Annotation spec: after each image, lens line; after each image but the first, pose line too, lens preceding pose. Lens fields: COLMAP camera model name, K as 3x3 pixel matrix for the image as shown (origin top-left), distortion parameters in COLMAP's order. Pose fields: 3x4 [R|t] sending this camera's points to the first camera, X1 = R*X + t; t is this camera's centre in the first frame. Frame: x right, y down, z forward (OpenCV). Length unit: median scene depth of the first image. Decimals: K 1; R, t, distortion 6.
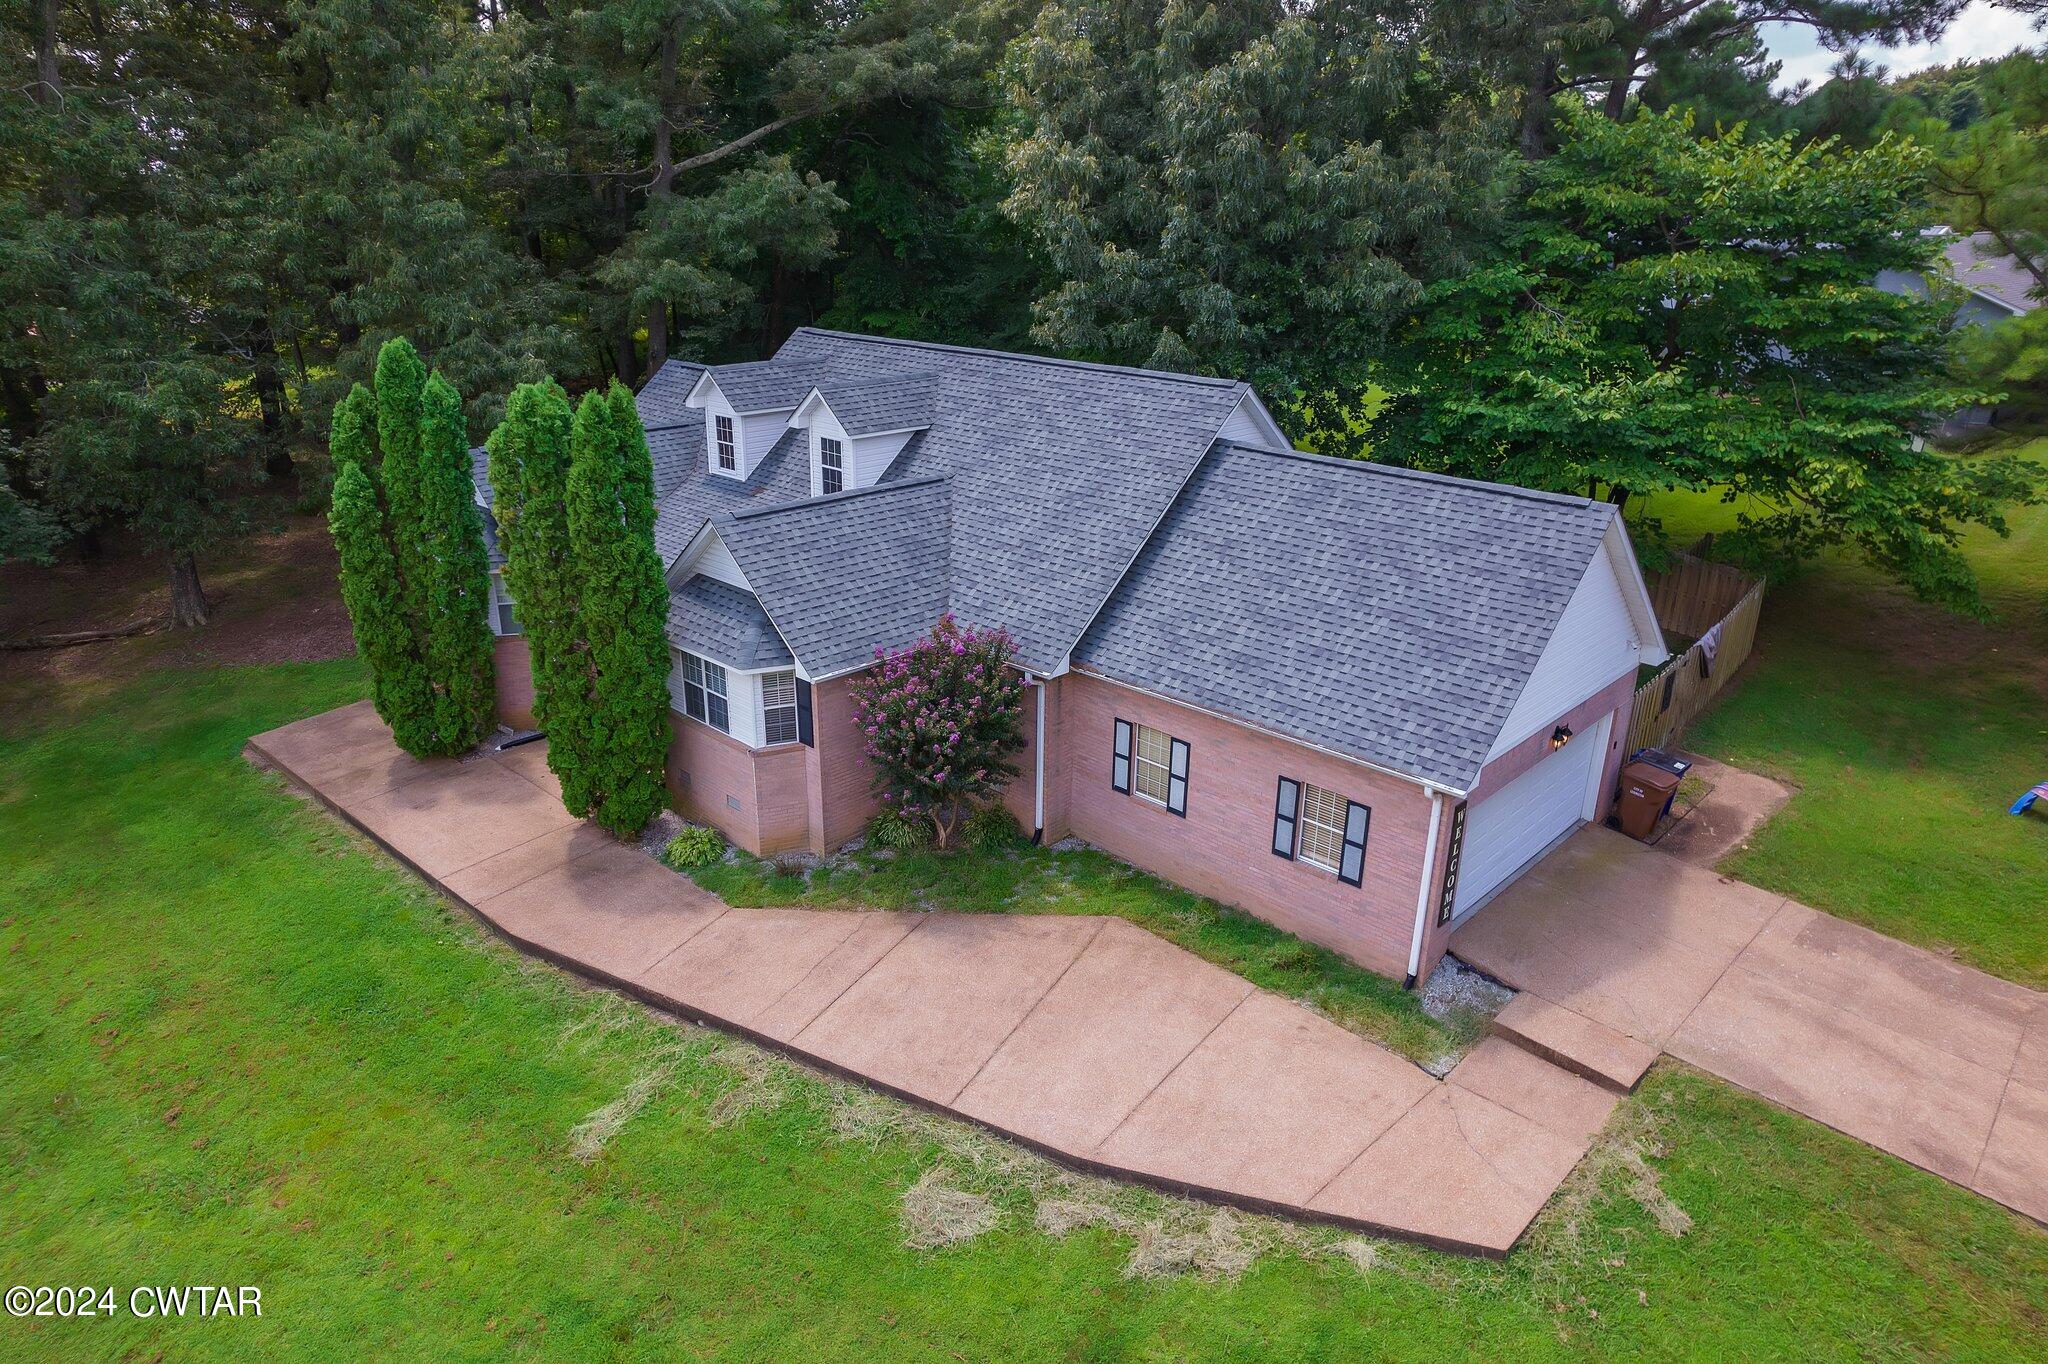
lens RADIAL K [[1312.9, 0, 1032.4], [0, 1312.9, 697.6], [0, 0, 1]] dist [-0.080289, 0.072649]
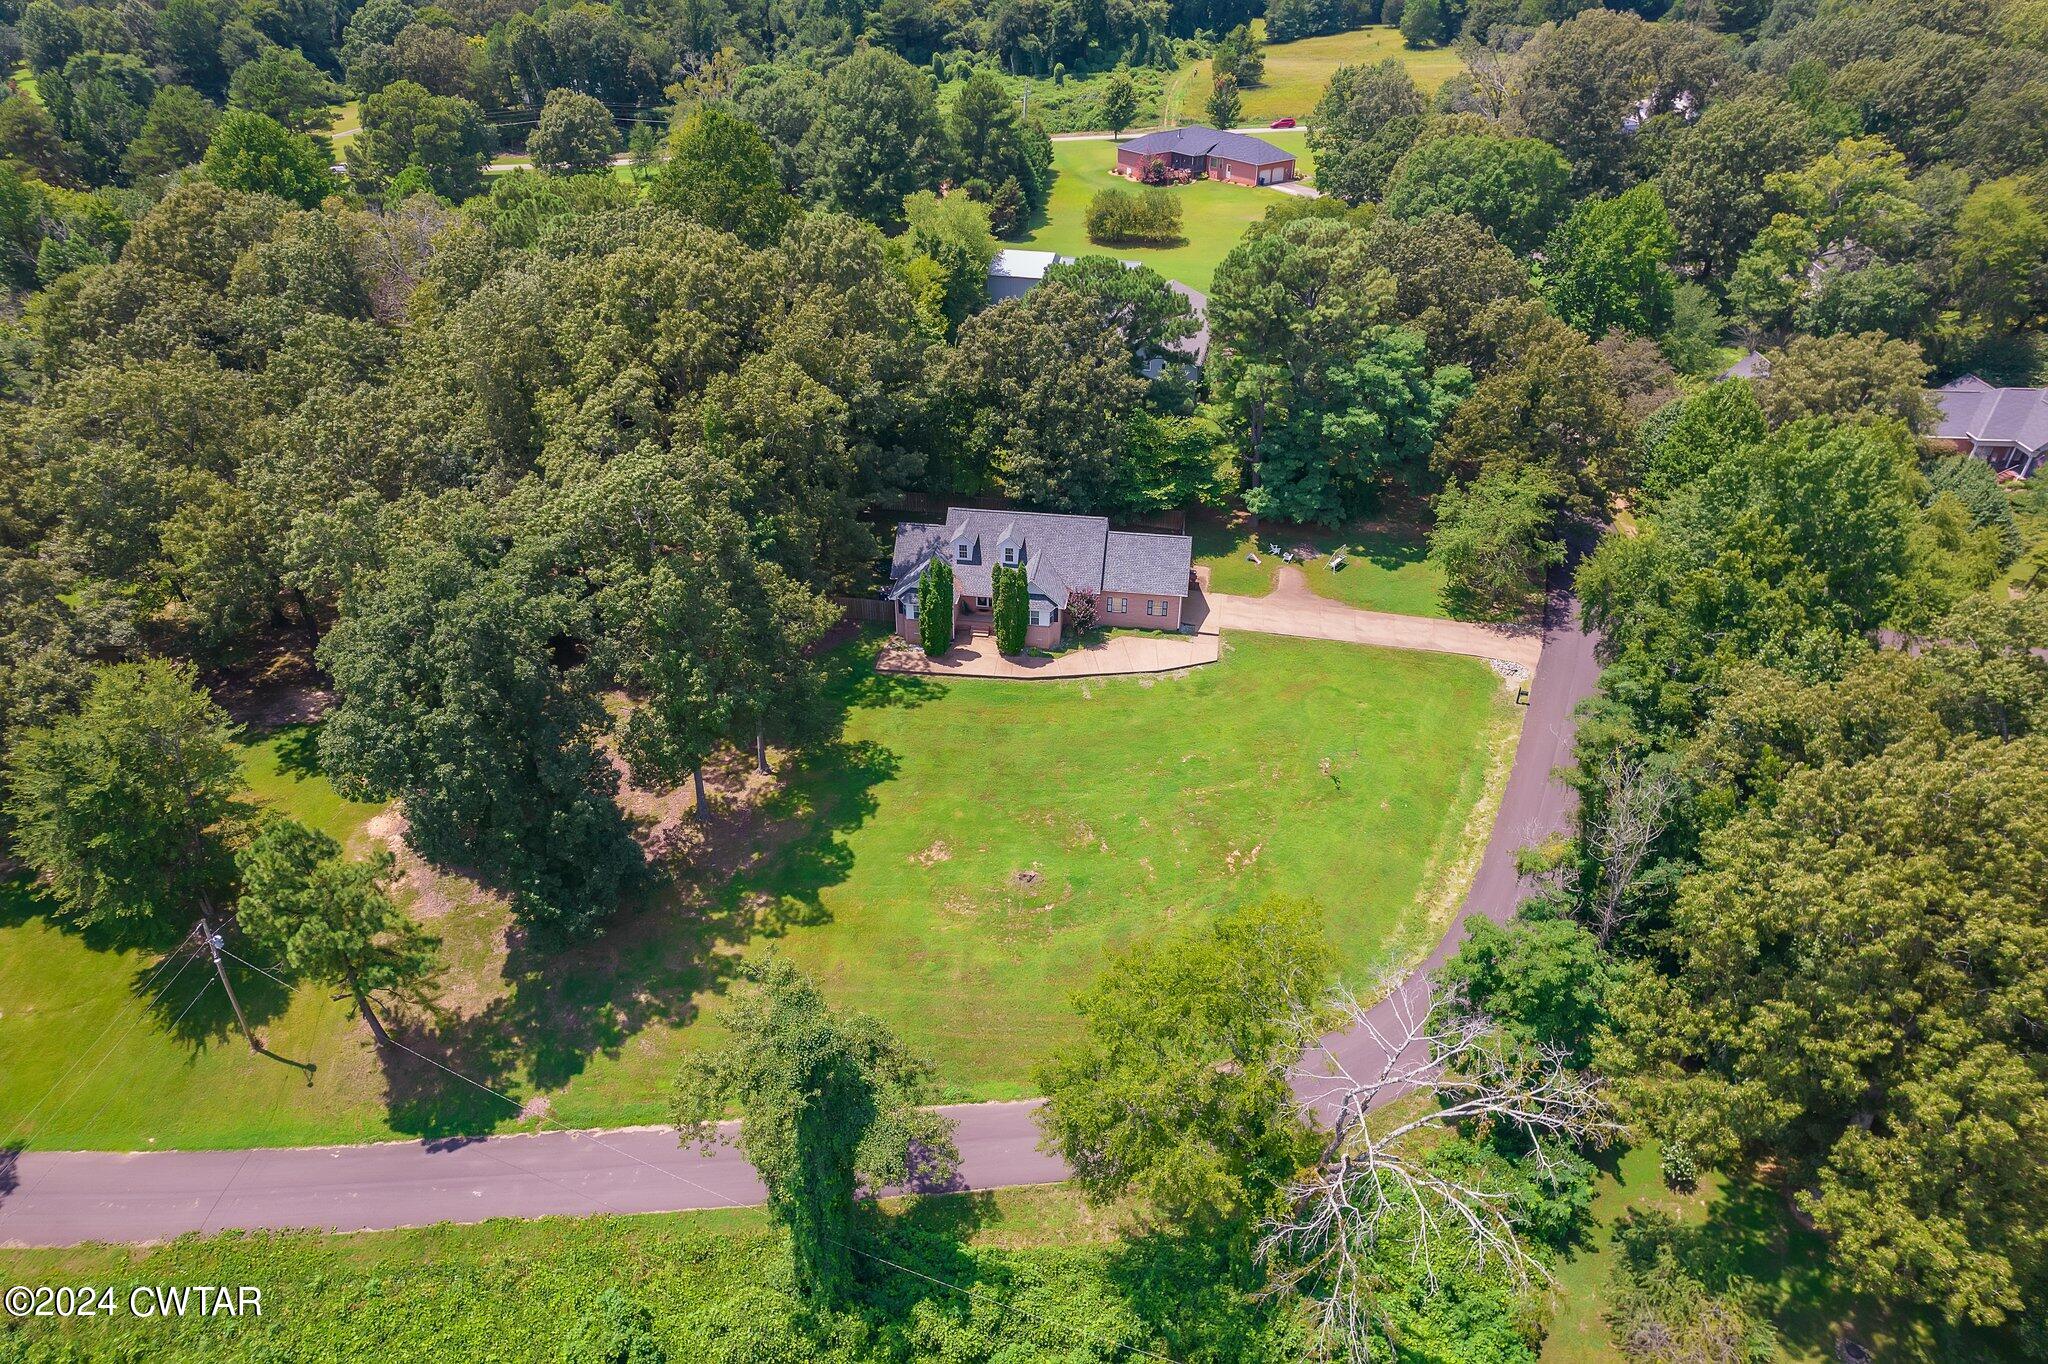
lens RADIAL K [[1316.2, 0, 1025.9], [0, 1316.2, 688.8], [0, 0, 1]] dist [-0.077394, 0.059176]
pose [[0.813724, -0.322313, 0.483702, -2.682460], [0.216328, 0.940326, 0.262658, -1.023587], [-0.539496, -0.109093, 0.834891, -2.970523]]
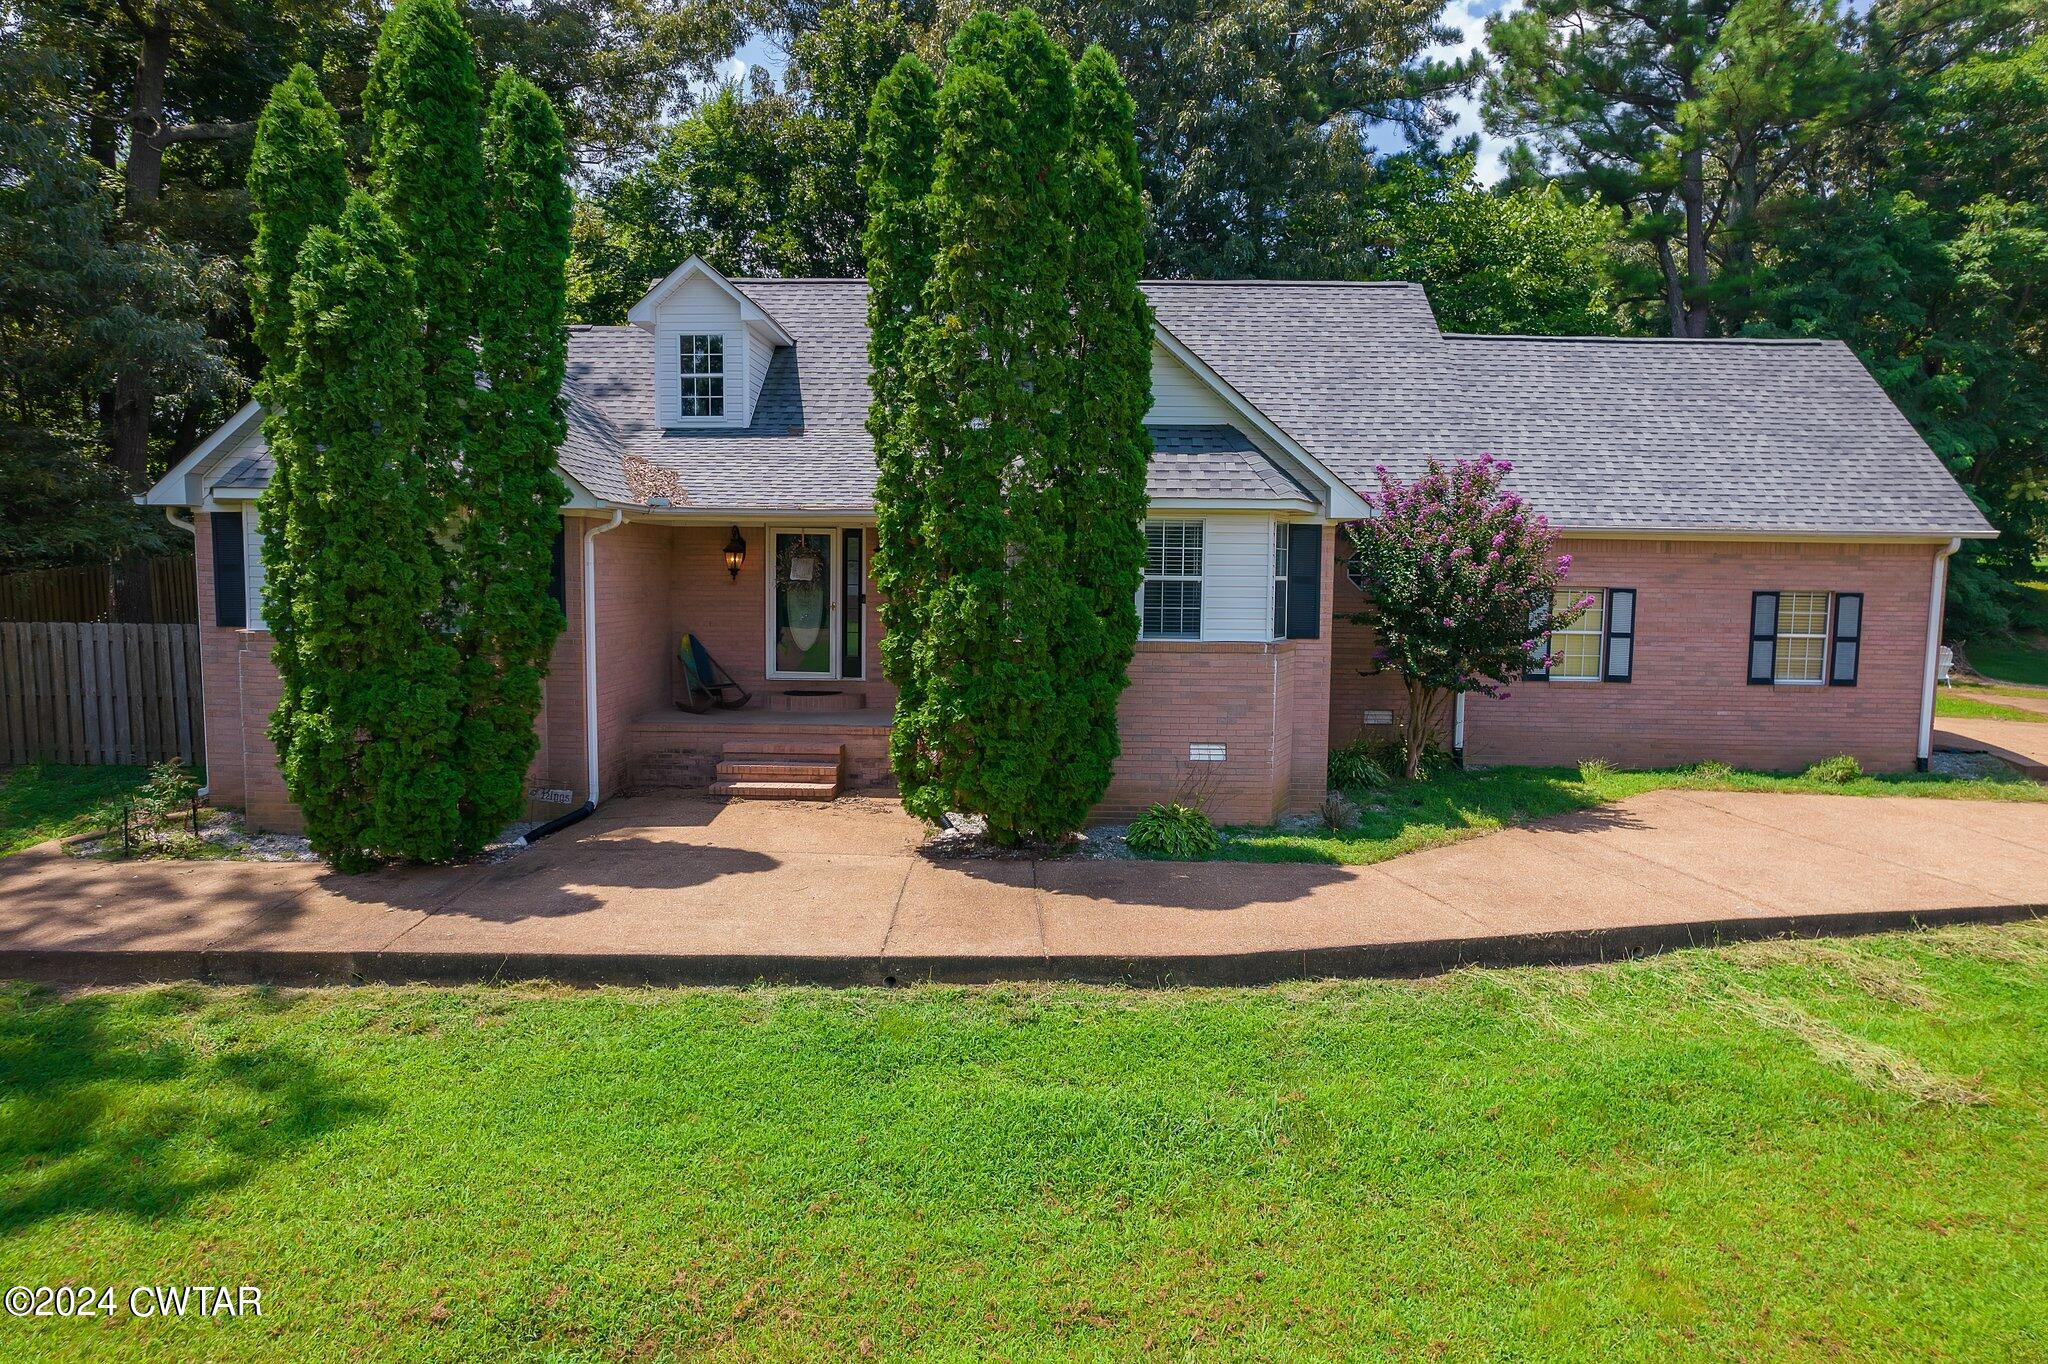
lens RADIAL K [[1312.9, 0, 1032.4], [0, 1312.9, 697.6], [0, 0, 1]] dist [-0.080289, 0.072649]
pose [[0.743500, -0.071468, 0.664906, -0.751794], [0.242247, 0.955528, -0.168175, 0.149855], [-0.623317, 0.286110, 0.727748, 0.621583]]
